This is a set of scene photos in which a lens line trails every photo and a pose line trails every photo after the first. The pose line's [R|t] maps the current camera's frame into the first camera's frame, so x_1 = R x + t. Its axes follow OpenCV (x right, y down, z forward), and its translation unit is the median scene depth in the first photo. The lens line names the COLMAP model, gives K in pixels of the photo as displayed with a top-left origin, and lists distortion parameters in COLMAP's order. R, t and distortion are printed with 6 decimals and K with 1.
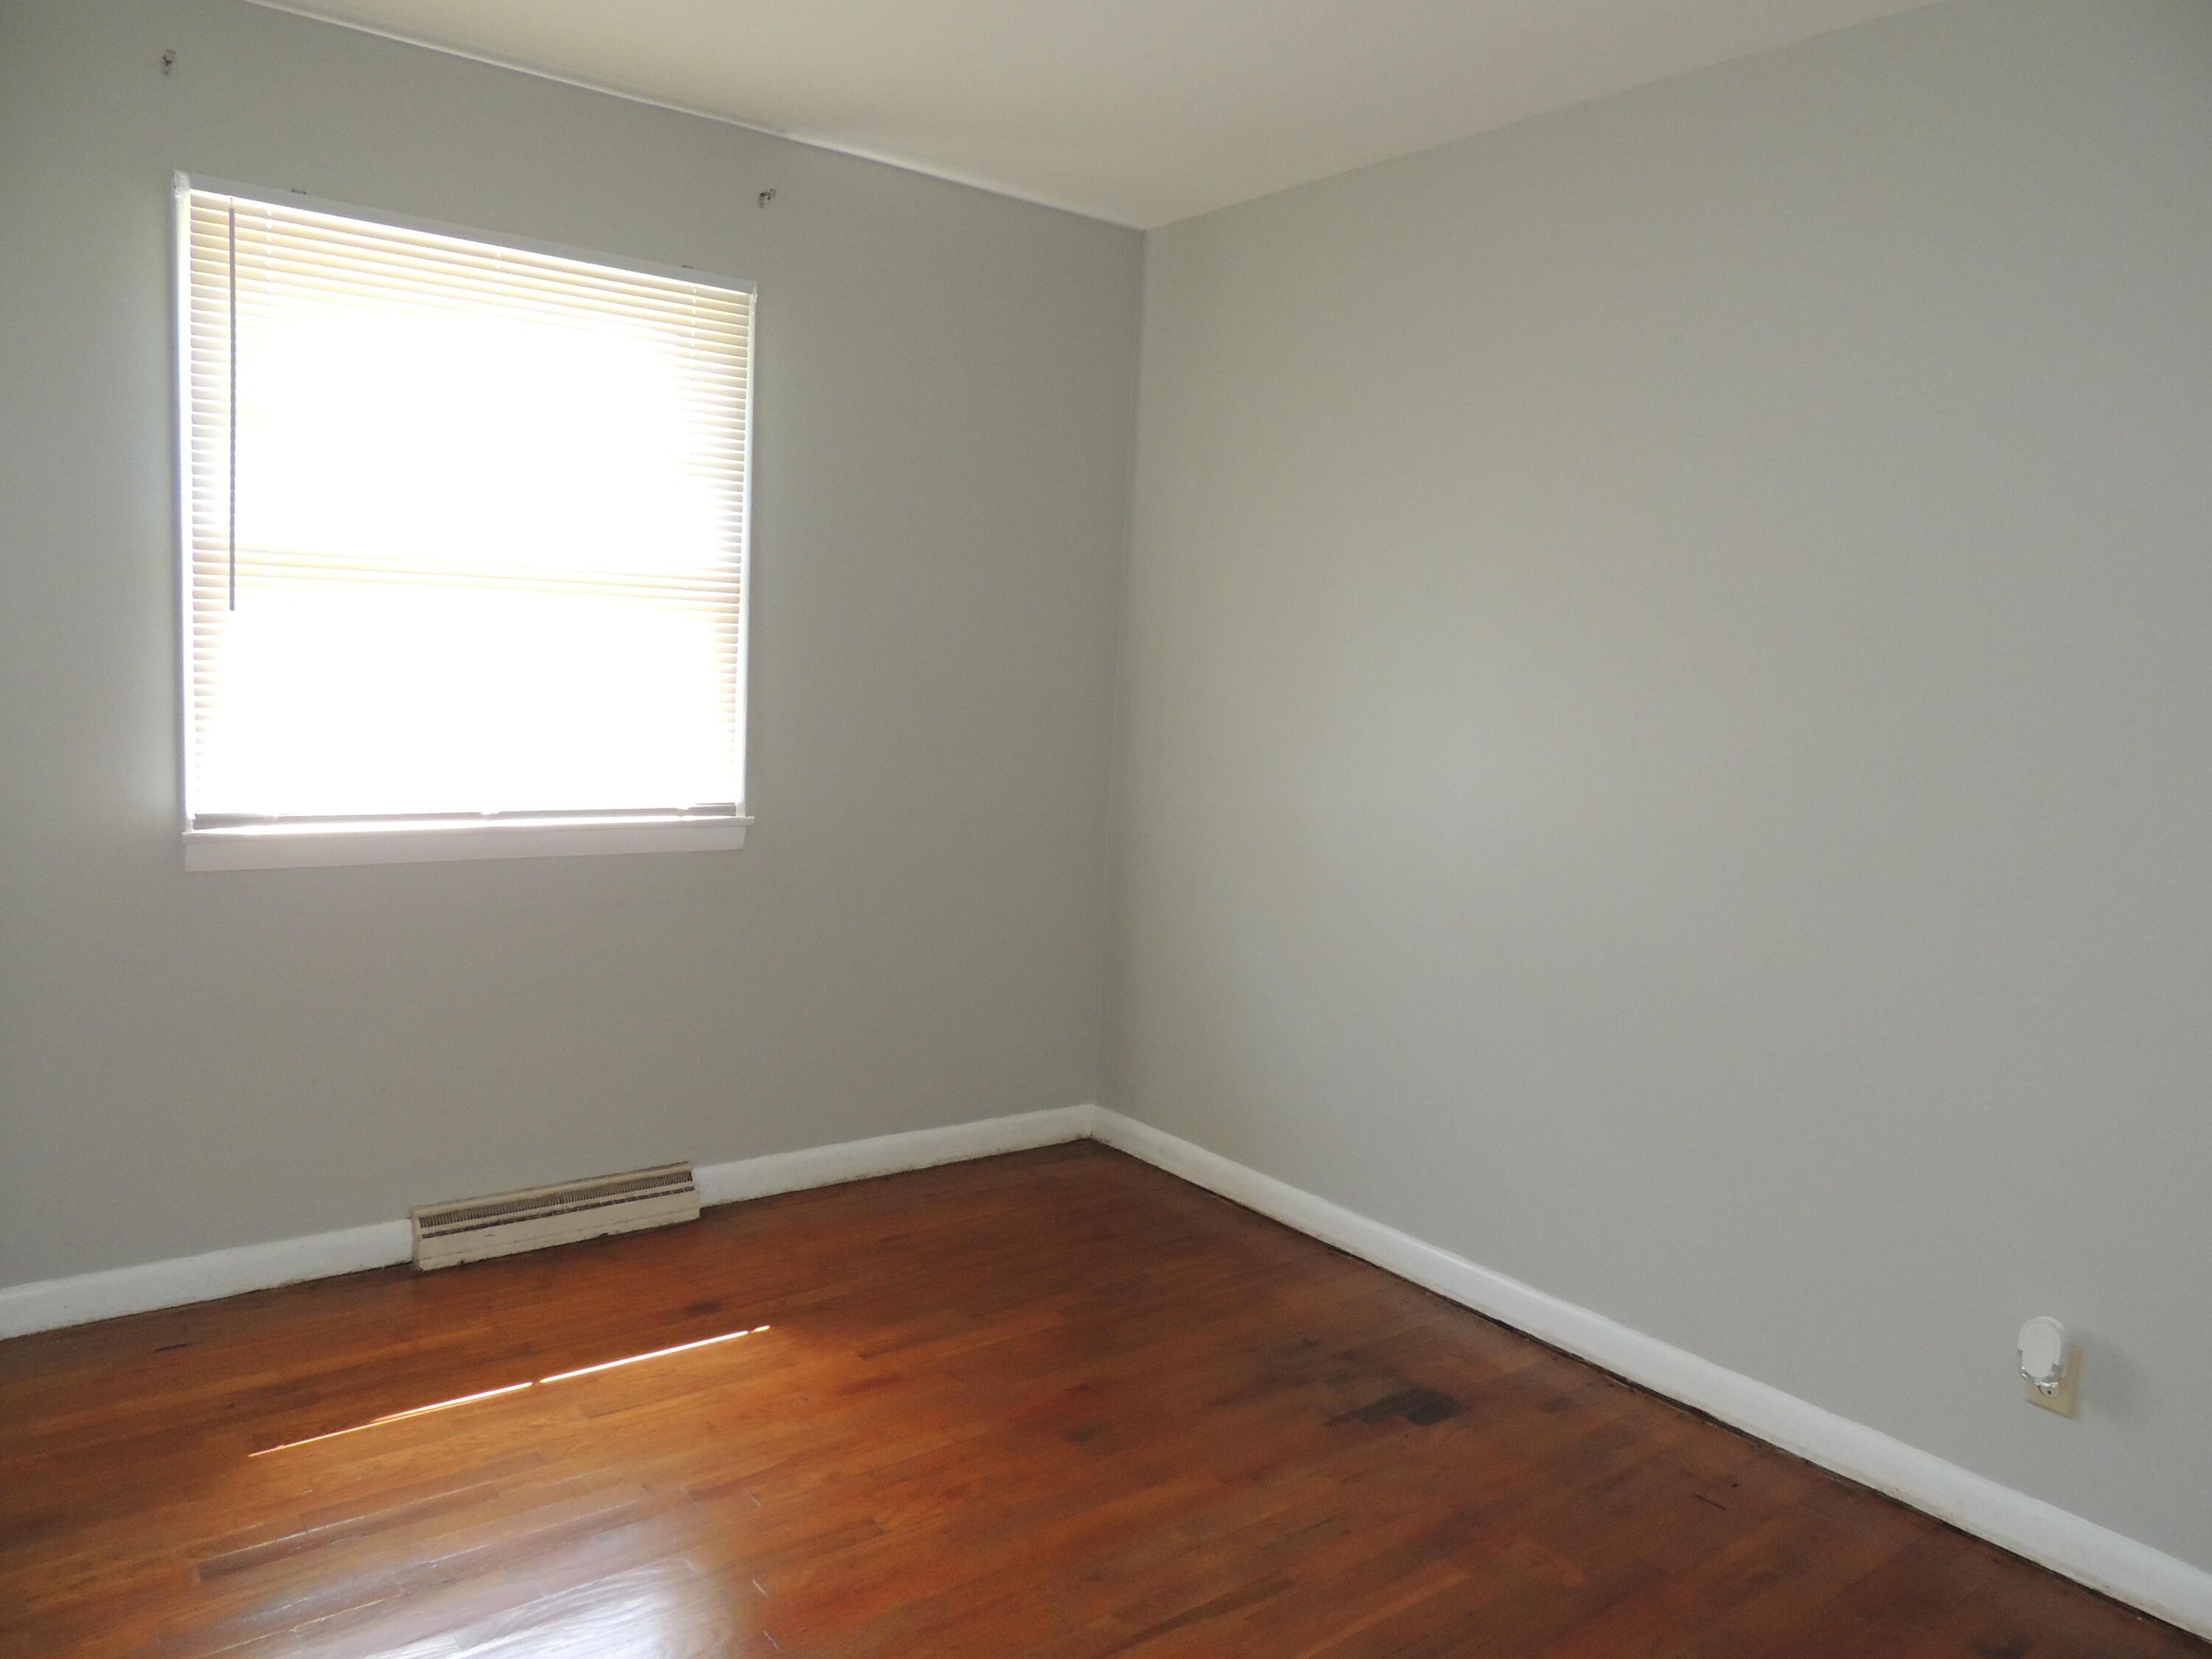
lens RADIAL K [[1572.3, 0, 1104.1], [0, 1572.3, 819.3], [0, 0, 1]] dist [-0.014620, 0.006283]
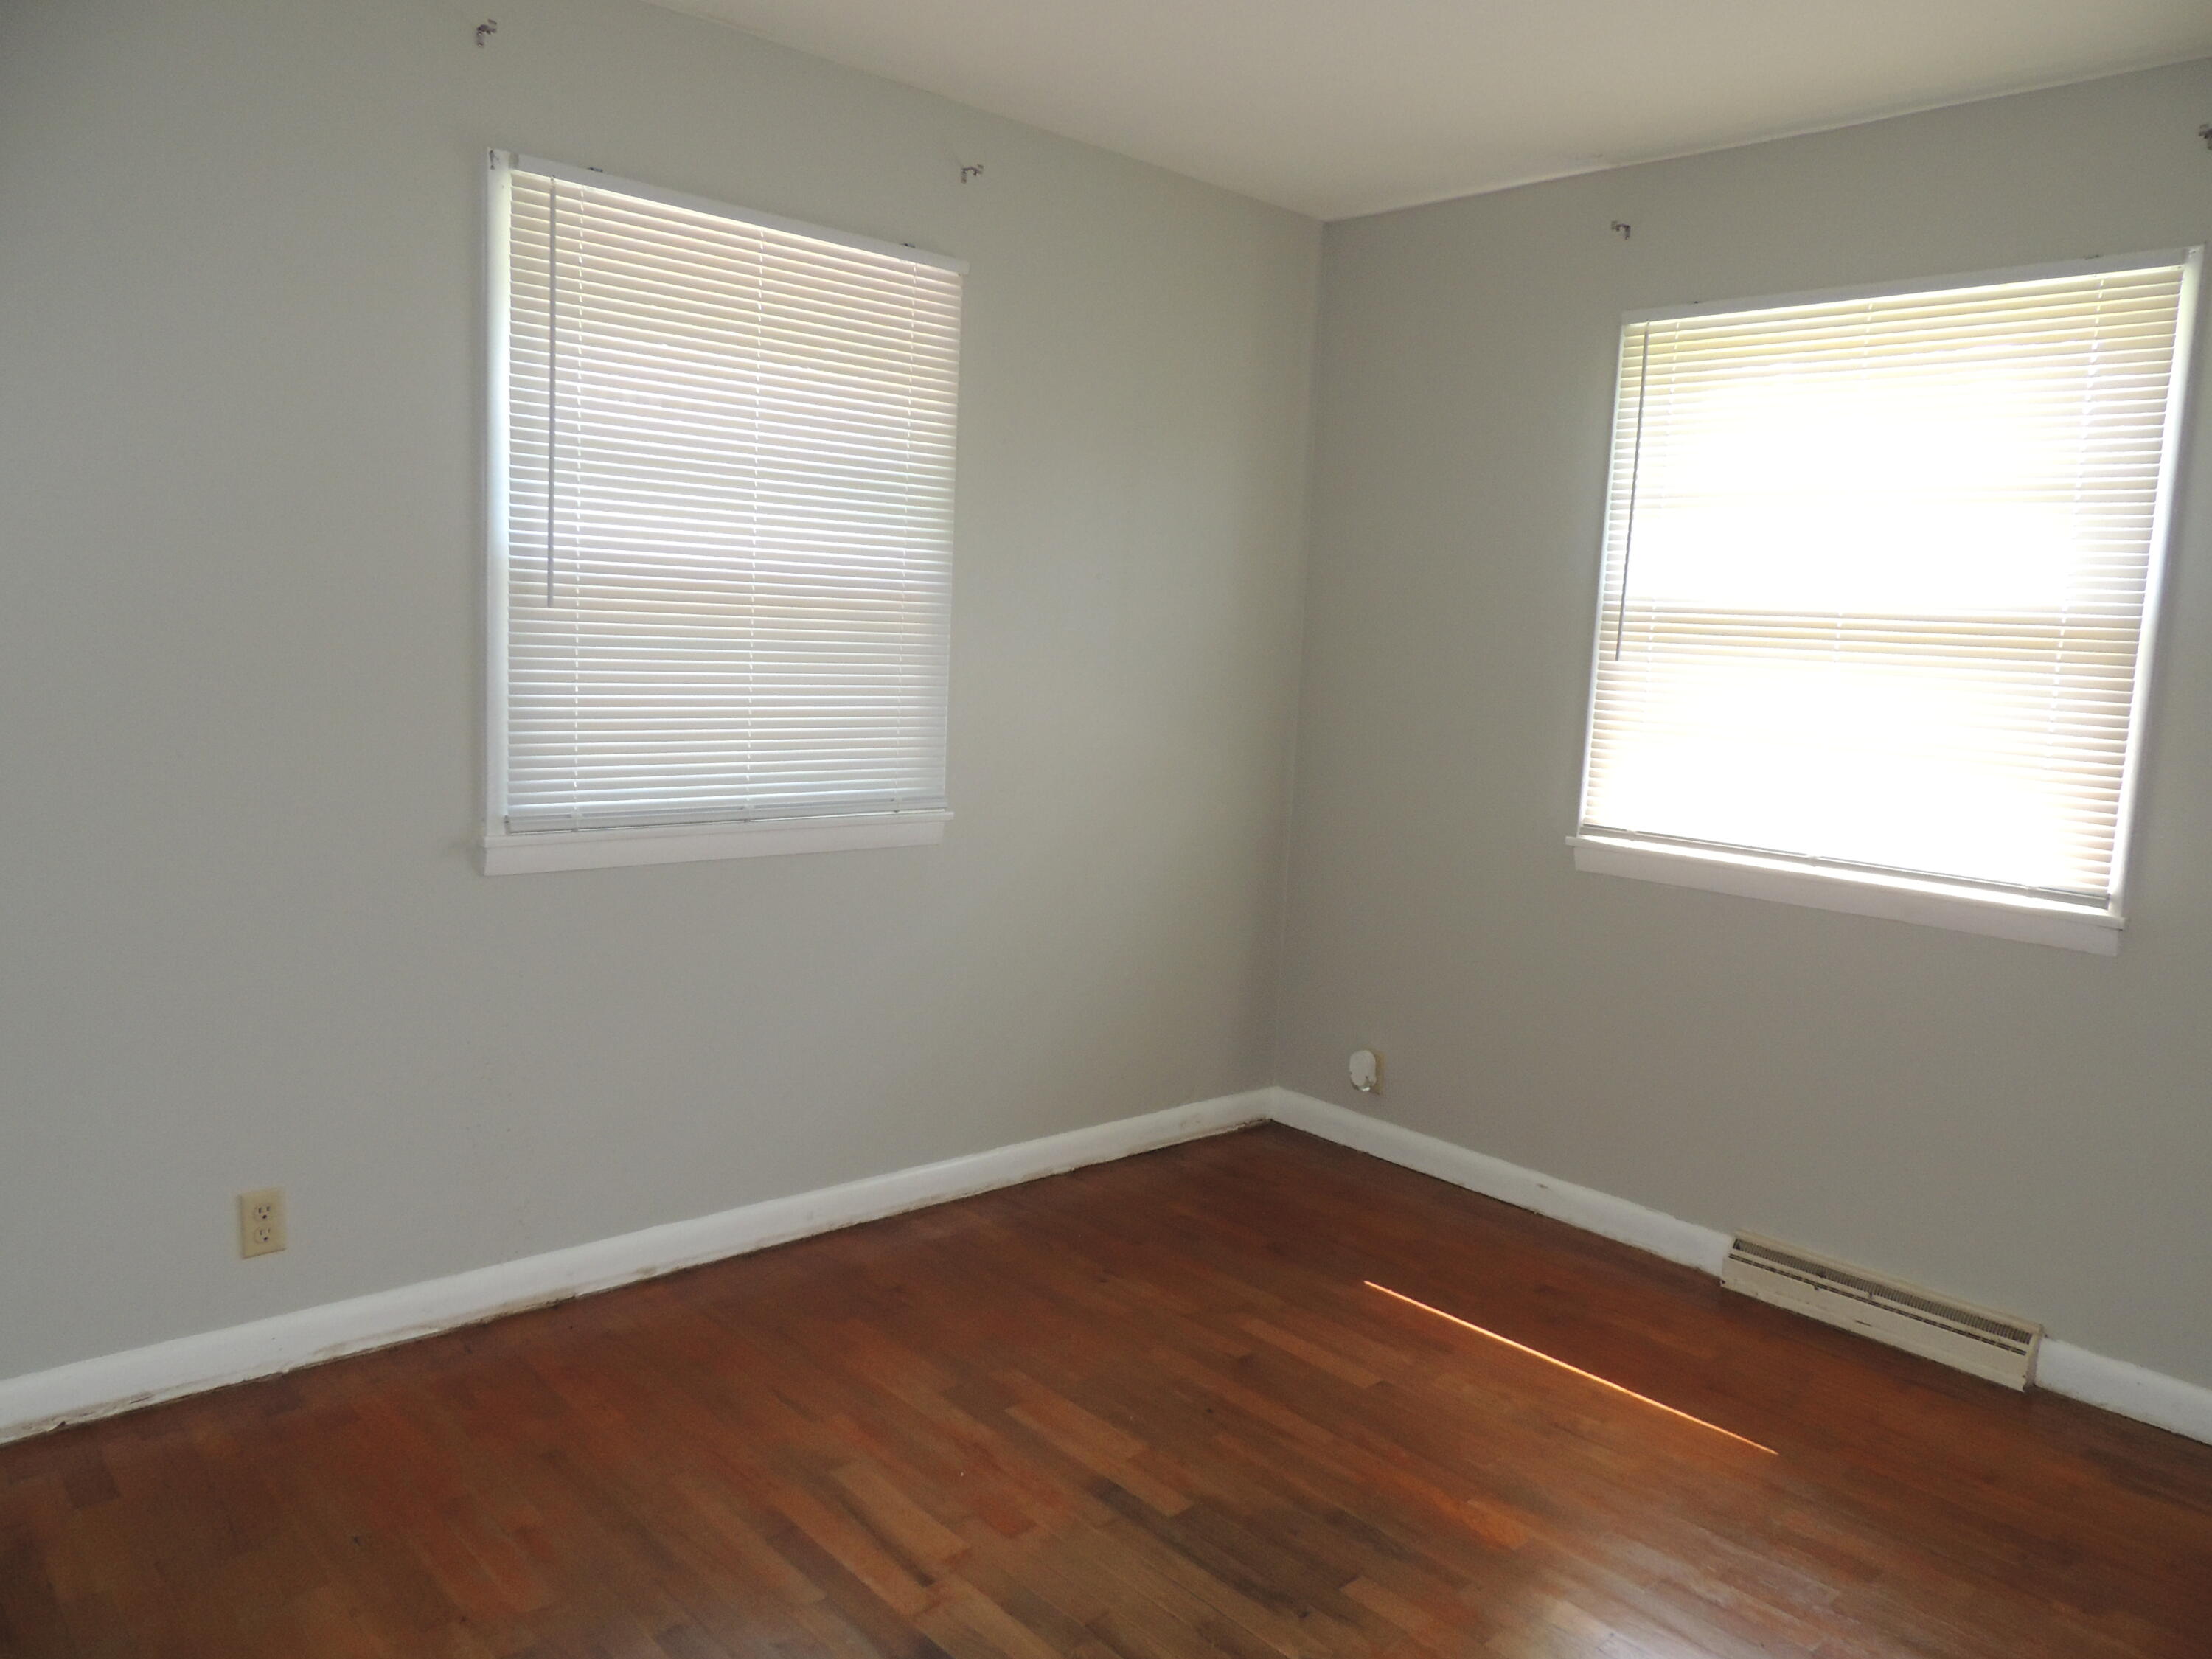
lens RADIAL K [[1572.3, 0, 1120.4], [0, 1572.3, 814.9], [0, 0, 1]] dist [-0.014620, 0.006283]
pose [[0.112194, 0.071691, -0.991097, 0.523241], [-0.158738, 0.985879, 0.053345, -0.015332], [0.980925, 0.151340, 0.121989, 0.416715]]
